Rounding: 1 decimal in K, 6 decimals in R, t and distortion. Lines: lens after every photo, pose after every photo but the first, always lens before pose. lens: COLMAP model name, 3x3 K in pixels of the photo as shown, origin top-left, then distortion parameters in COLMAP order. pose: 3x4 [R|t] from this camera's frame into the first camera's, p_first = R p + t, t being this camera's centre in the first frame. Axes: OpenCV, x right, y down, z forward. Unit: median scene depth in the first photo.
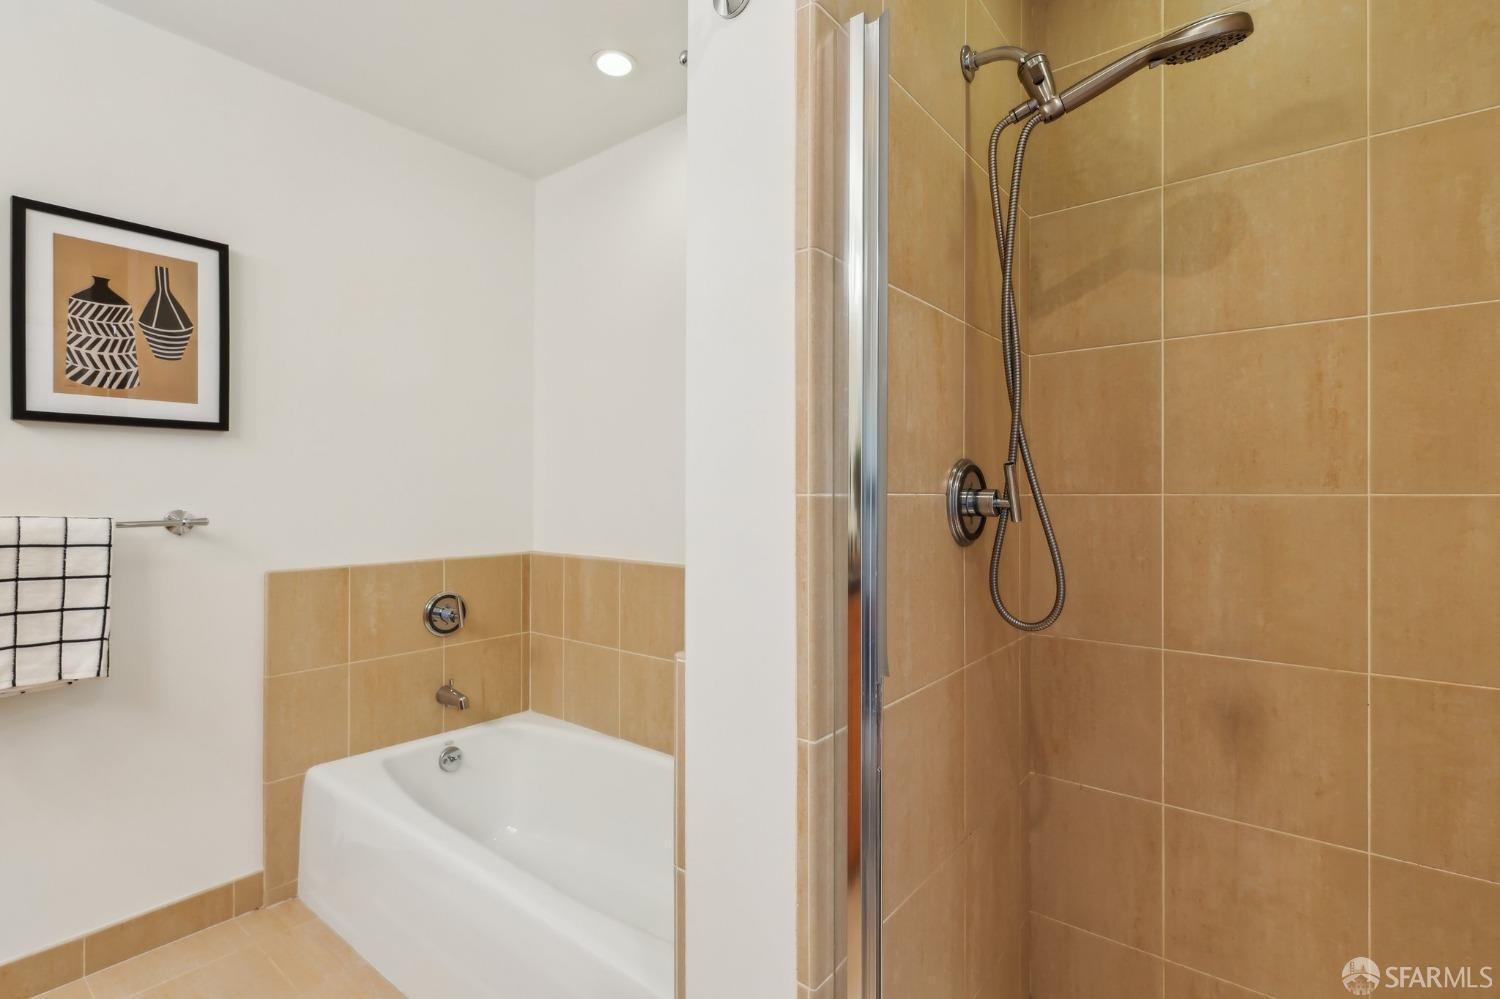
lens RADIAL K [[697.7, 0, 751.0], [0, 697.7, 491.9], [0, 0, 1]] dist [-0.002237, 0.001135]
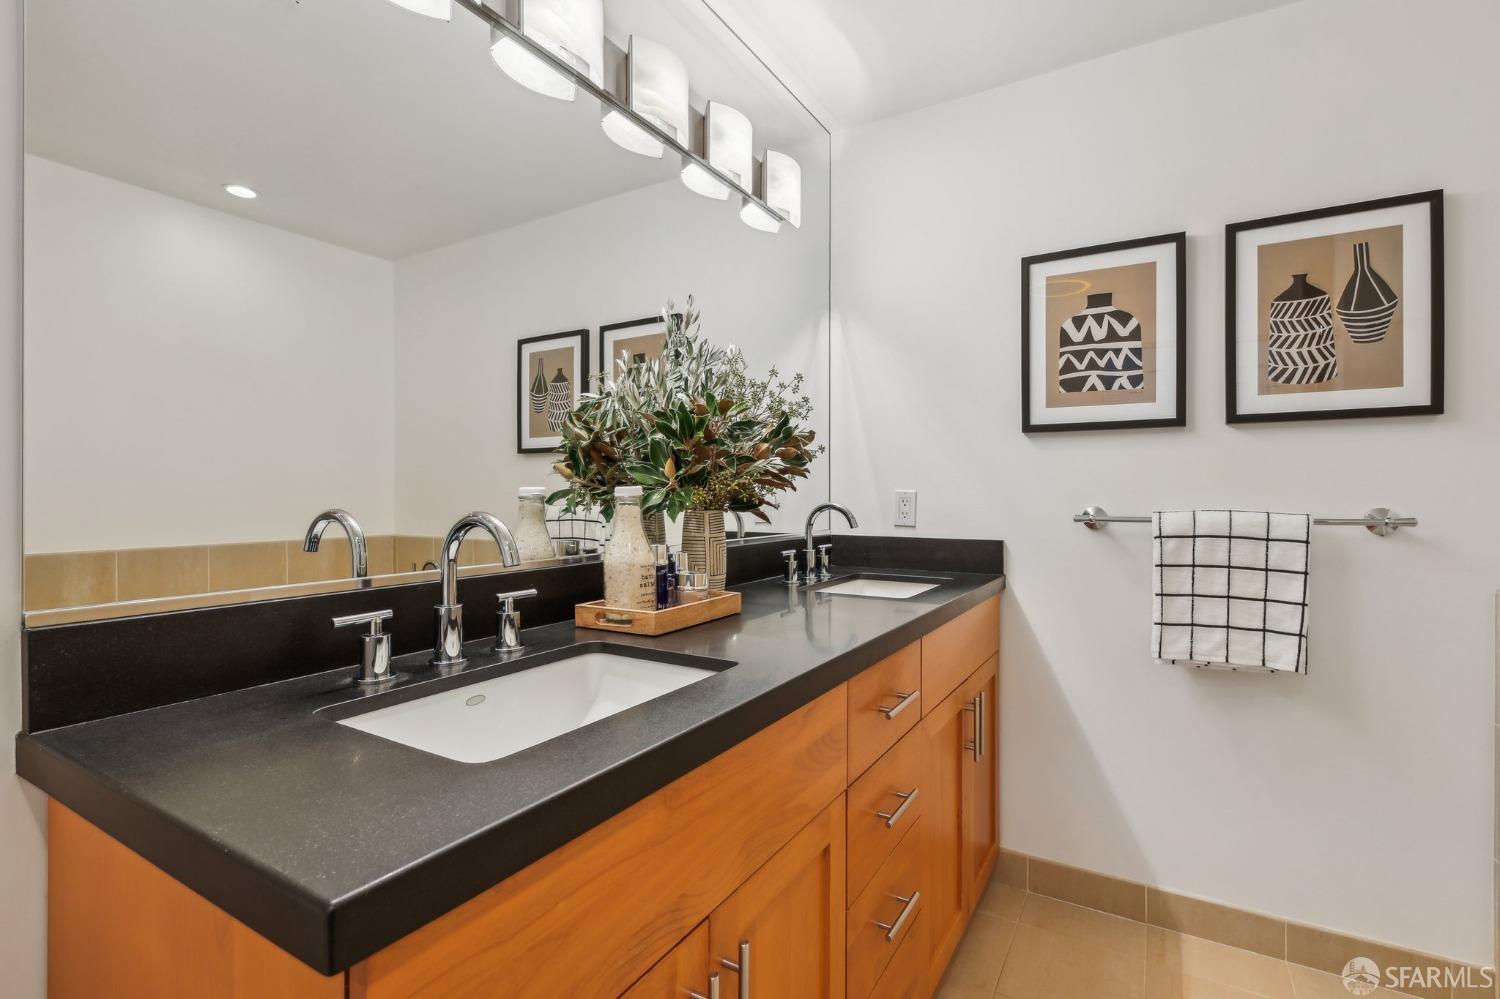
lens RADIAL K [[697.7, 0, 752.3], [0, 697.7, 492.8], [0, 0, 1]] dist [-0.002237, 0.001135]
pose [[0.134993, -0.001480, -0.990845, -0.043518], [0.001719, 0.999998, -0.001260, 0.006228], [0.990845, -0.001533, 0.134996, 0.079529]]
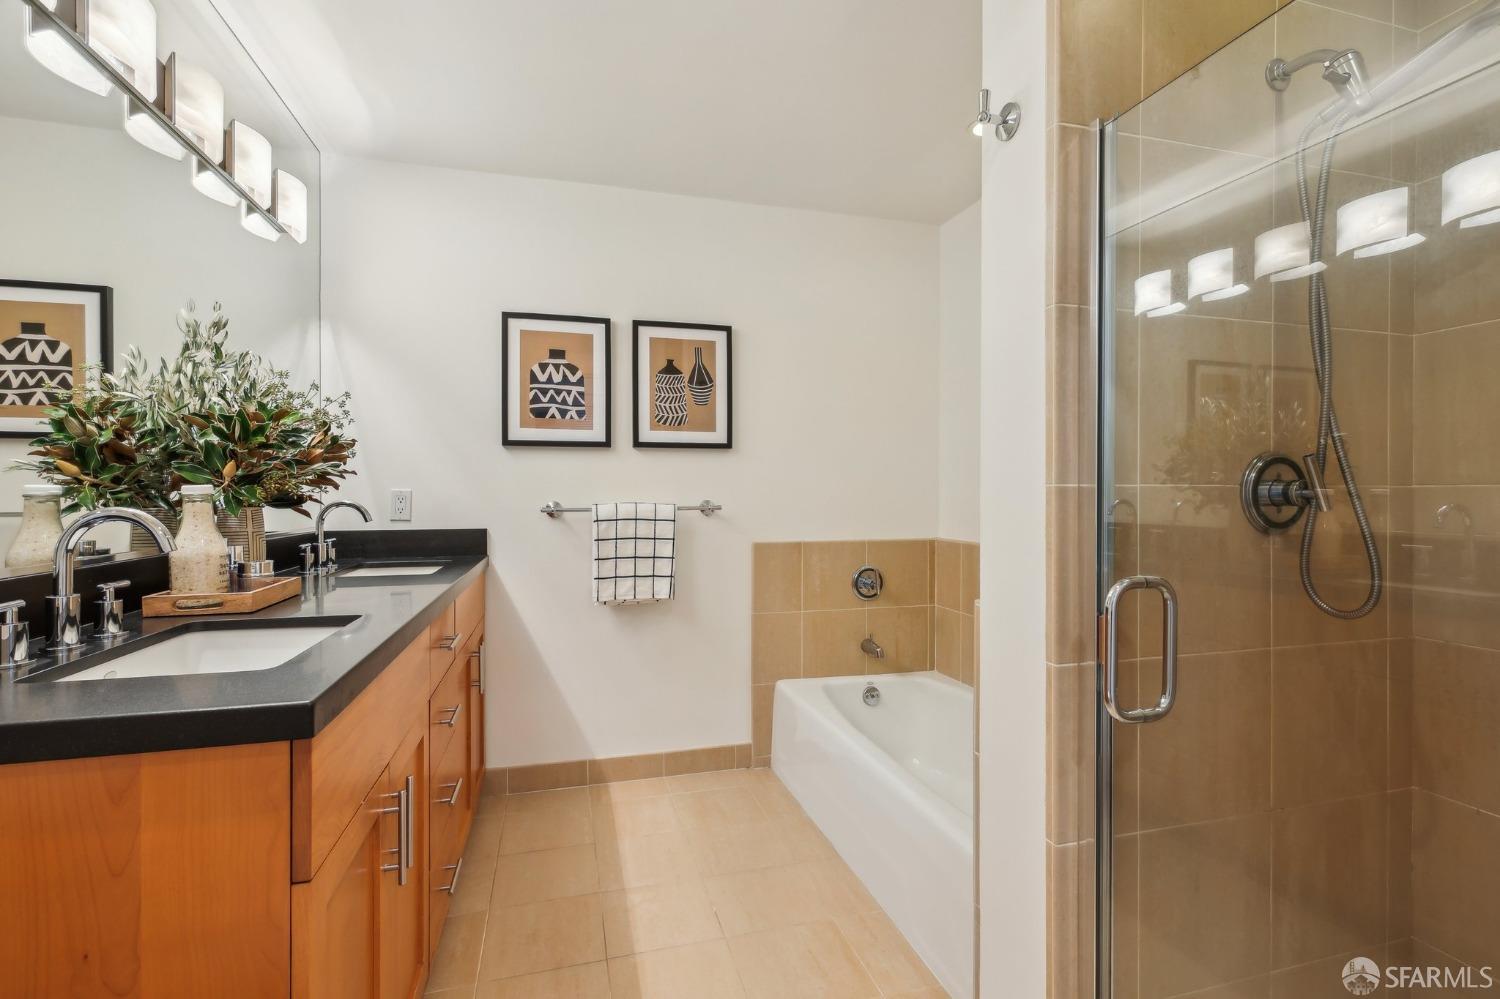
lens RADIAL K [[697.7, 0, 749.1], [0, 697.7, 497.0], [0, 0, 1]] dist [-0.002237, 0.001135]
pose [[0.804139, 0.002431, -0.594436, 0.196830], [0.002662, 0.999967, 0.007690, 0.007358], [0.594435, -0.007766, 0.804106, -0.215401]]
